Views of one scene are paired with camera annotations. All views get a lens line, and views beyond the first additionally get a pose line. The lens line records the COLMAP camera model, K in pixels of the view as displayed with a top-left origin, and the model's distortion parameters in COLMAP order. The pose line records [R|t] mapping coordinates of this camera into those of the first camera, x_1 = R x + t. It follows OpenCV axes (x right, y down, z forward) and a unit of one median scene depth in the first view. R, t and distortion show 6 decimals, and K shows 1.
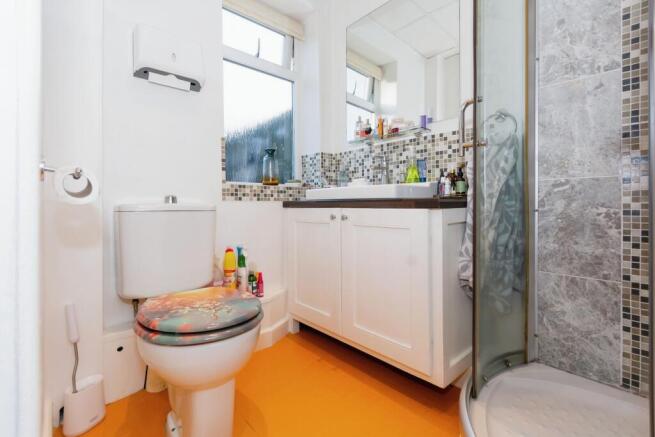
lens RADIAL K [[294.1, 0, 327.7], [0, 294.1, 214.2], [0, 0, 1]] dist [0.000826, -0.000449]
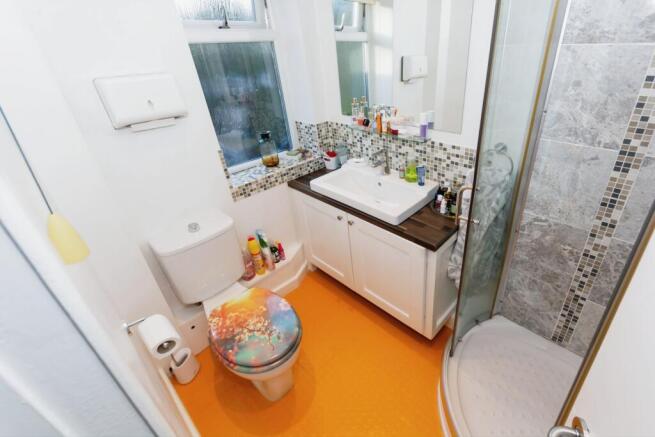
lens RADIAL K [[294.1, 0, 326.8], [0, 294.1, 199.8], [0, 0, 1]] dist [0.000826, -0.000449]
pose [[0.992250, -0.124116, -0.005970, -0.023254], [0.113312, 0.884069, 0.453412, -0.744471], [-0.050998, -0.450574, 0.891281, 0.047387]]
